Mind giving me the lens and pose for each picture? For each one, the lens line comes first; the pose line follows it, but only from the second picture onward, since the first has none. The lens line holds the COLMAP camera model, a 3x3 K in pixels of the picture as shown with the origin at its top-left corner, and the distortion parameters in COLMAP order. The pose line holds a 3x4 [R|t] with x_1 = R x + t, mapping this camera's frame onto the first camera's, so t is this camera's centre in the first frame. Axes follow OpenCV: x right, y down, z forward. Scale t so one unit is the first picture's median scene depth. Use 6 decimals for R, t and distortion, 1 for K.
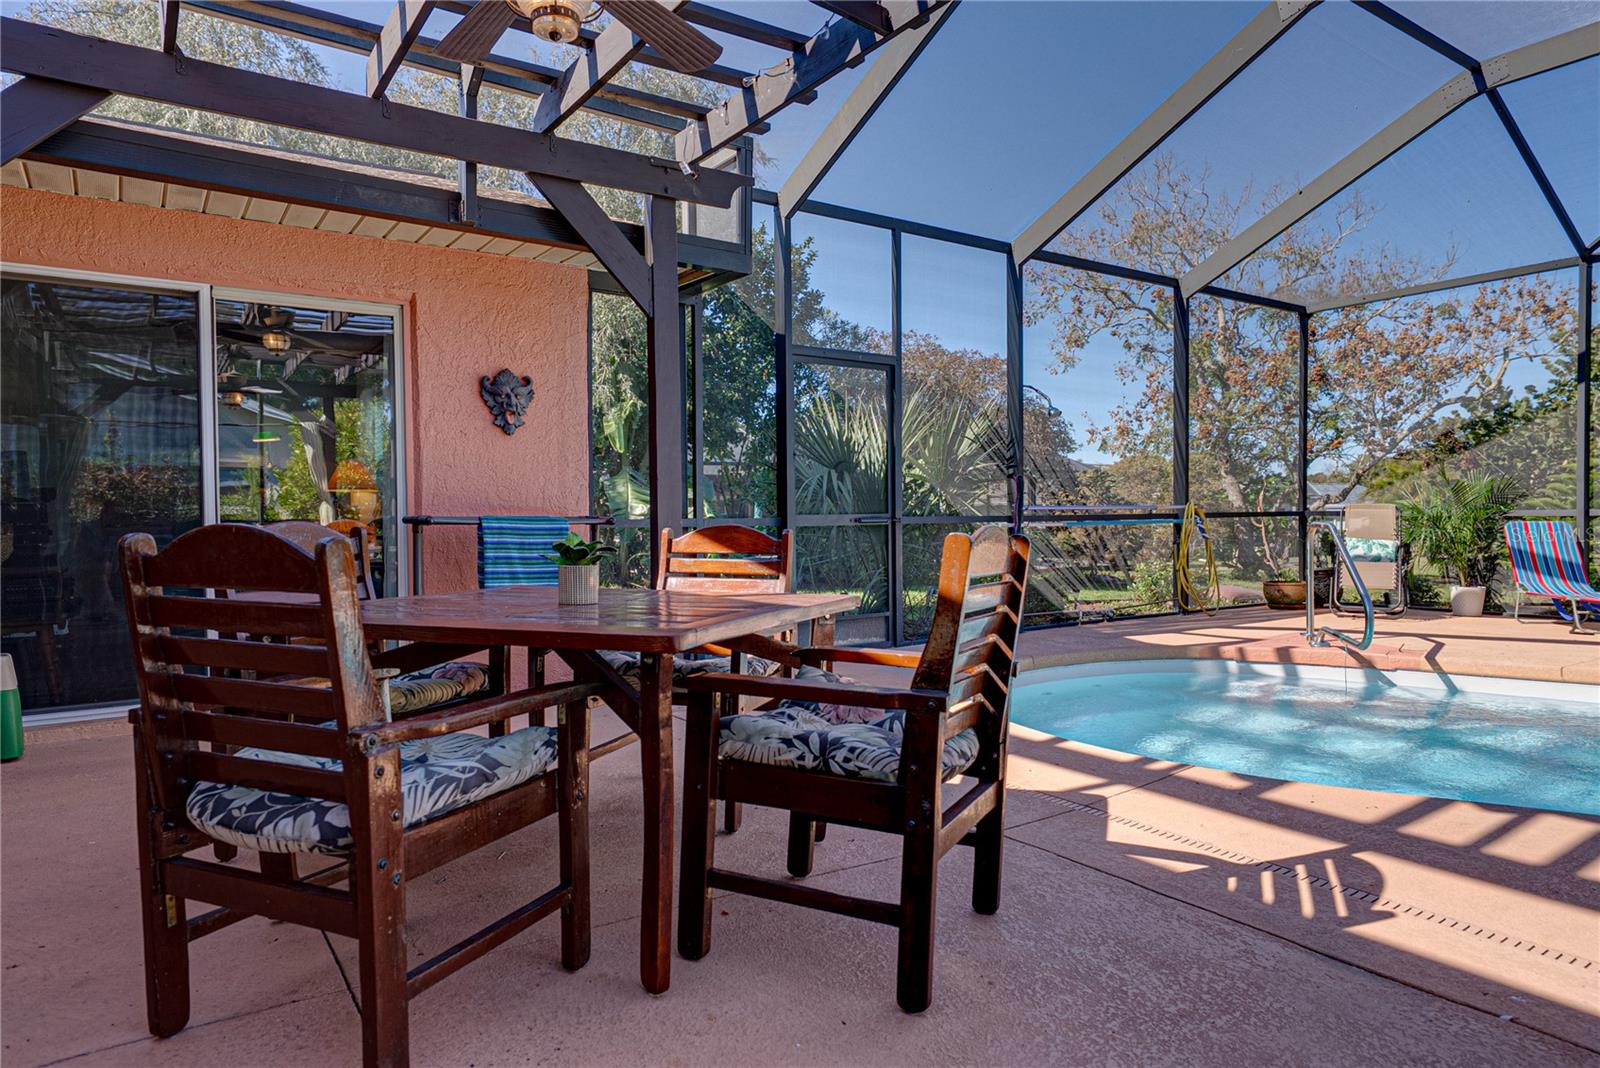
lens RADIAL K [[973.6, 0, 800.0], [0, 973.6, 534.0], [0, 0, 1]] dist [0.002761, 0.001134]
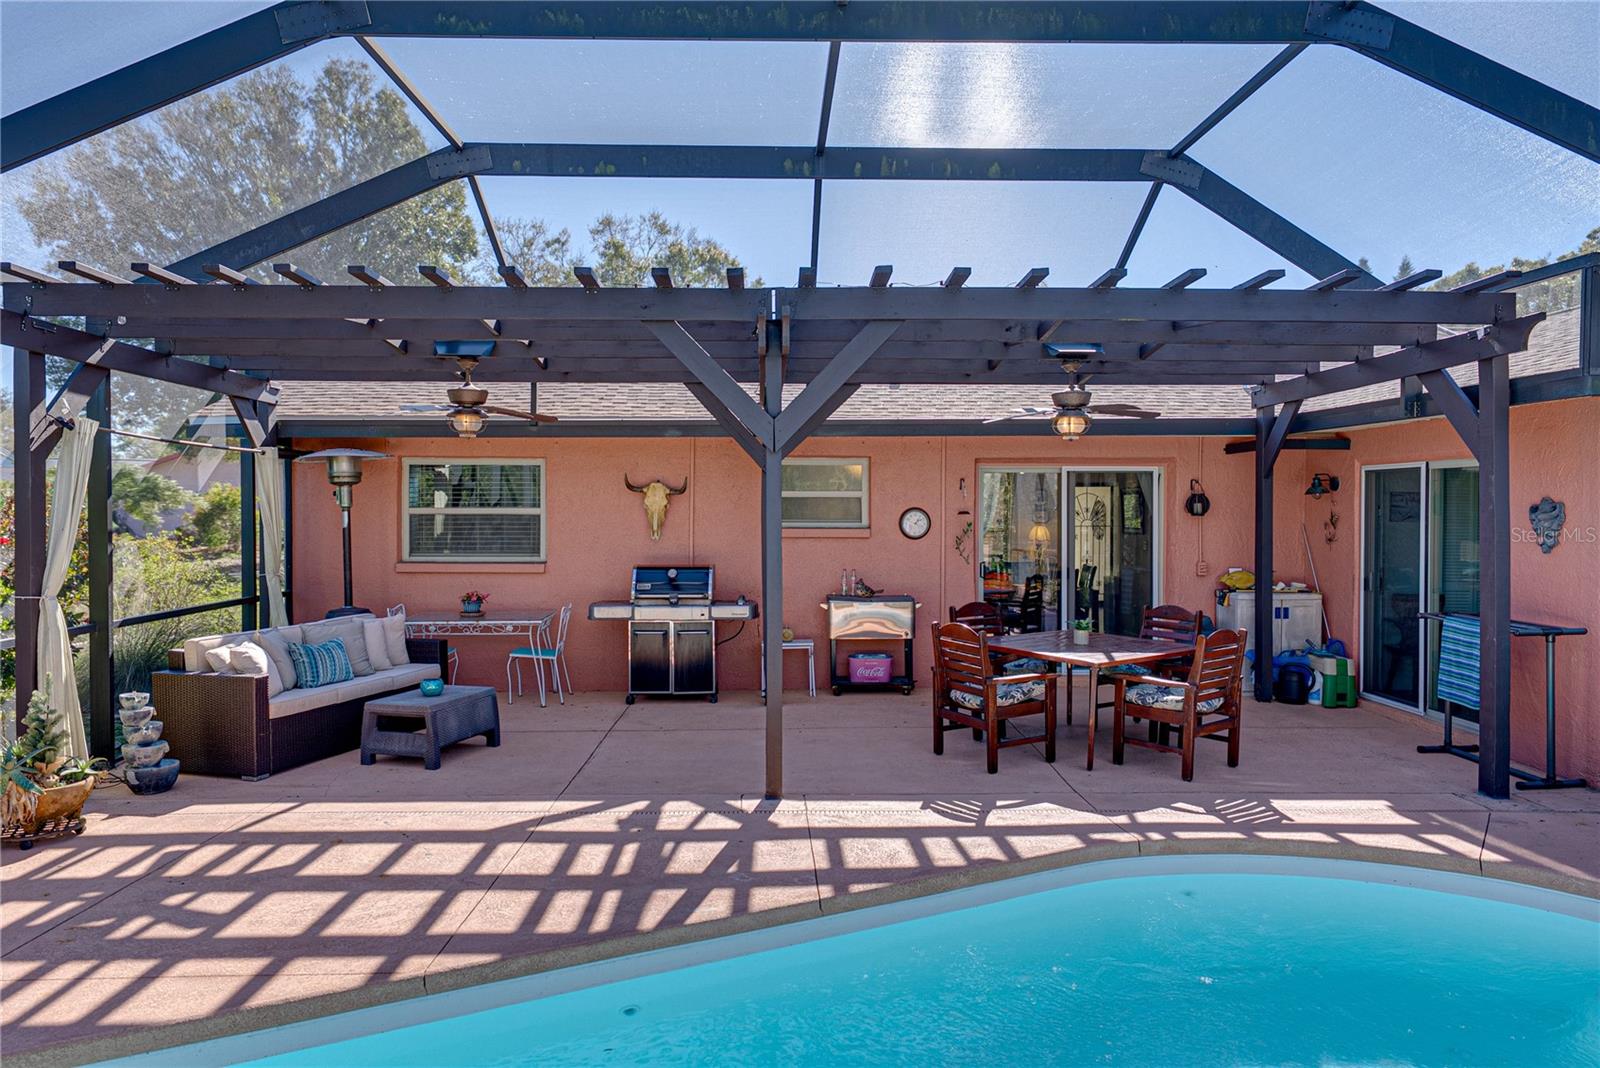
lens RADIAL K [[1078.2, 0, 815.2], [0, 1078.2, 529.8], [0, 0, 1]] dist [0.001940, 0.002655]
pose [[-0.536374, 0.024350, -0.843629, 1.482212], [-0.014244, 0.999180, 0.037896, -0.188062], [0.843860, 0.032343, -0.535587, 1.096164]]
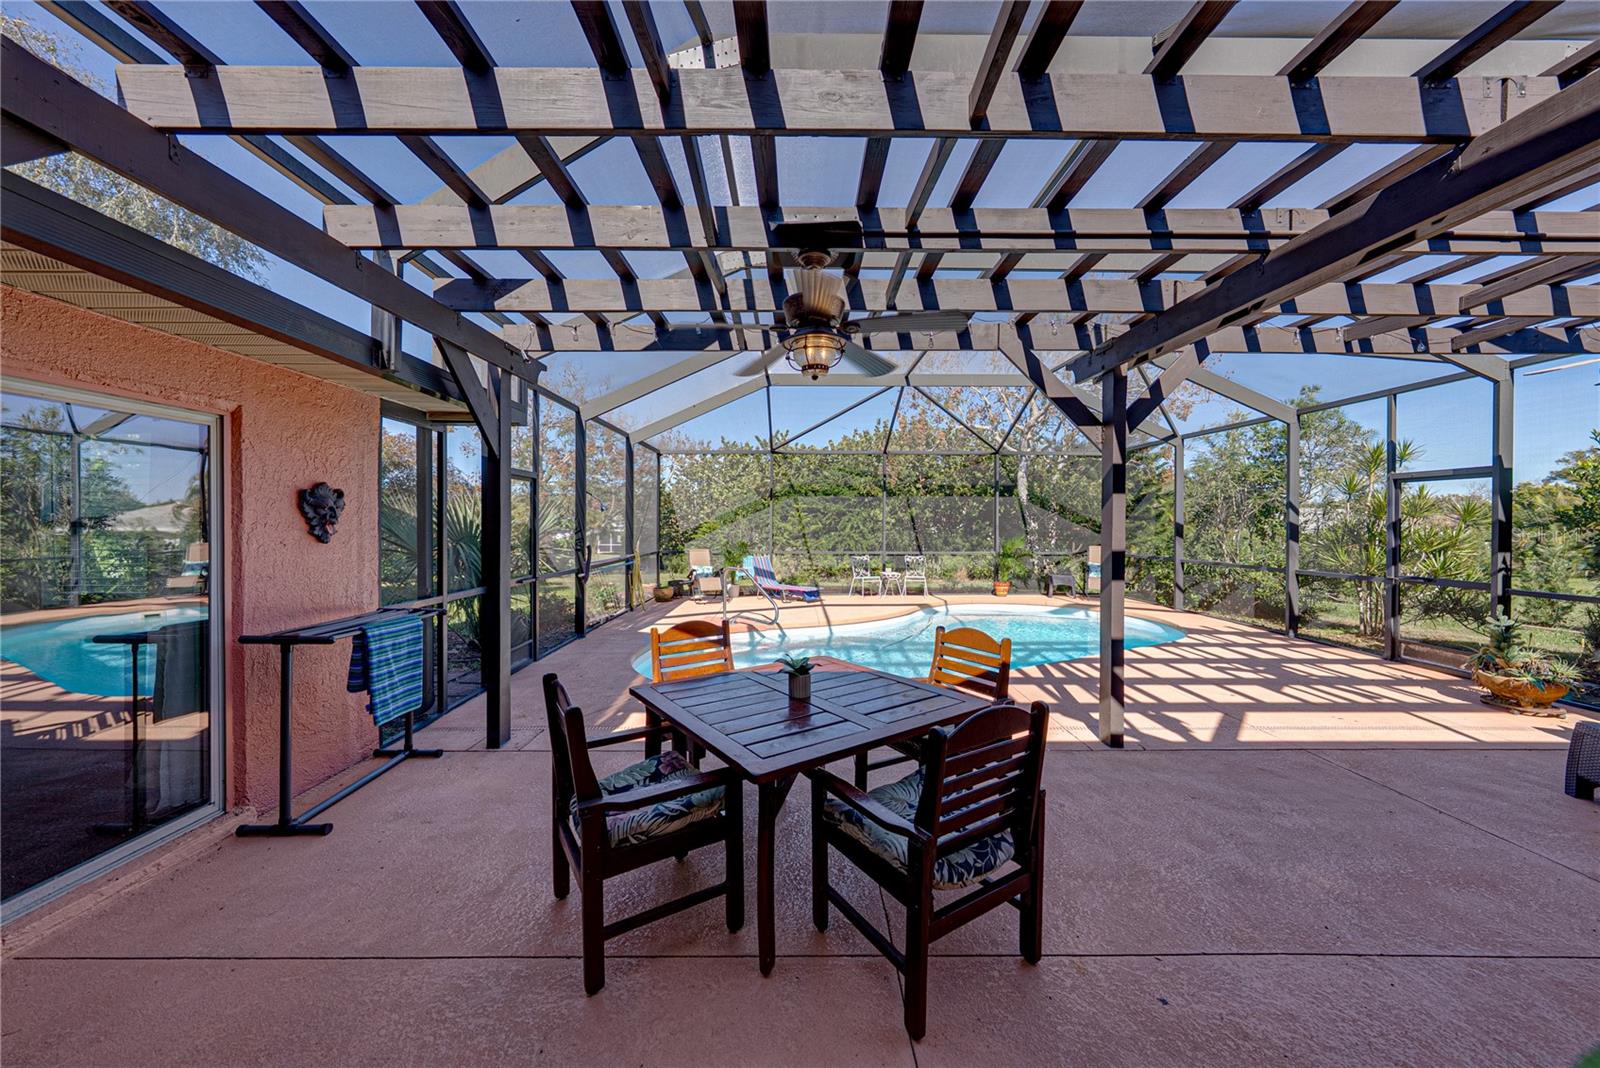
lens RADIAL K [[557.2, 0, 799.7], [0, 557.2, 529.8], [0, 0, 1]] dist [0.000674, 0.000060]
pose [[0.558117, -0.000918, 0.829762, -0.585555], [0.012360, 0.999898, -0.007208, -0.119010], [-0.829670, 0.014279, 0.558071, 0.238938]]
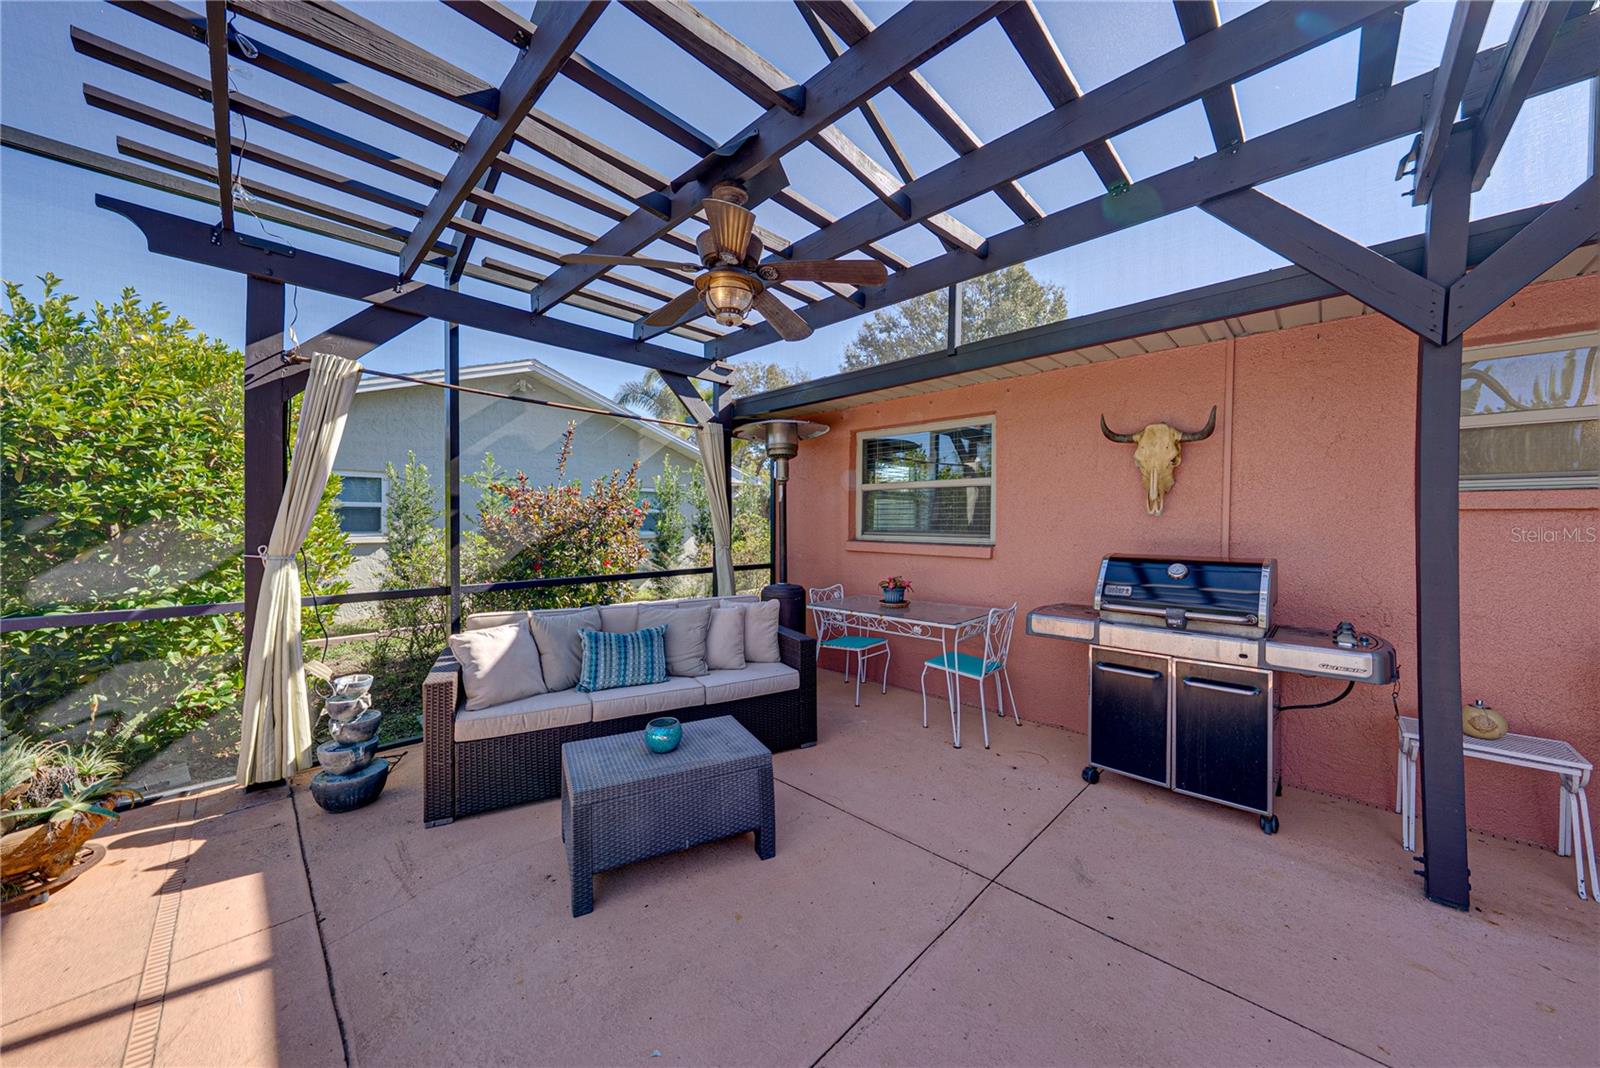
lens RADIAL K [[557.2, 0, 799.7], [0, 557.2, 529.8], [0, 0, 1]] dist [0.000674, 0.000060]
pose [[-0.980412, 0.008193, -0.196787, 0.422896], [0.000810, 0.999294, 0.037570, -0.091413], [0.196956, 0.036674, -0.979726, 0.281985]]
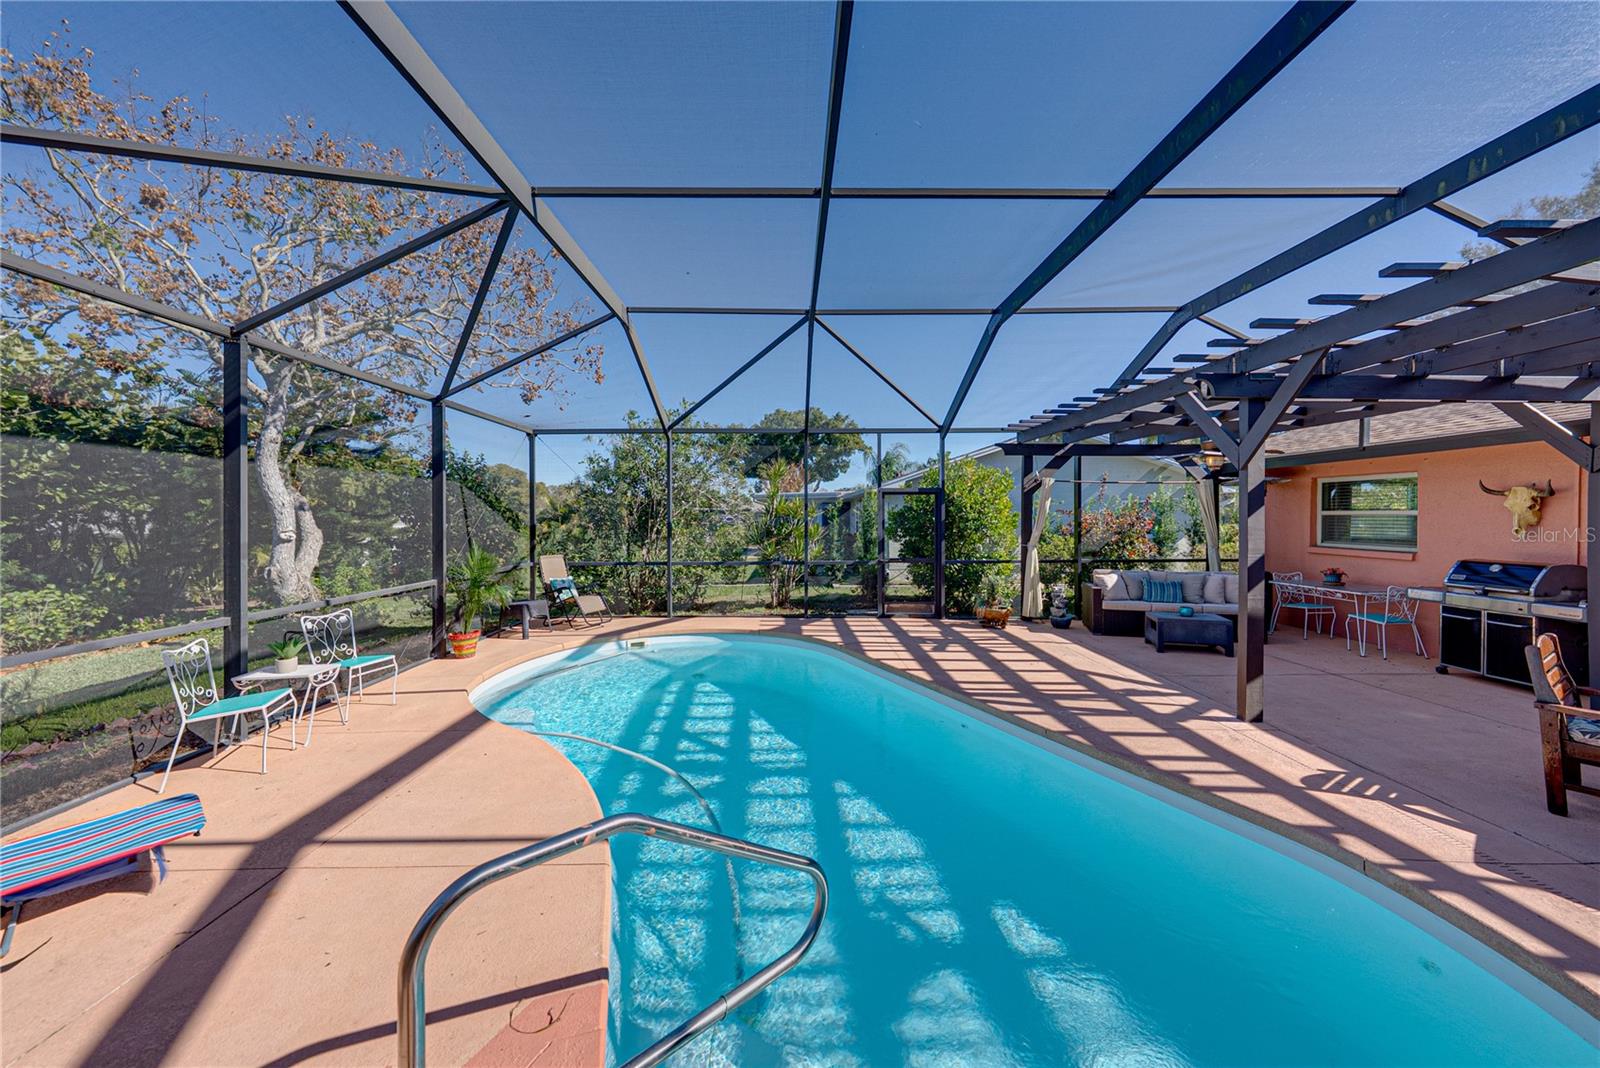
lens RADIAL K [[558.1, 0, 793.7], [0, 558.1, 515.2], [0, 0, 1]] dist [-0.000779, 0.000075]
pose [[-0.830485, 0.010983, 0.556932, 0.483604], [0.022078, 0.999669, 0.013209, -0.184351], [-0.556603, 0.023266, -0.830453, 1.566904]]
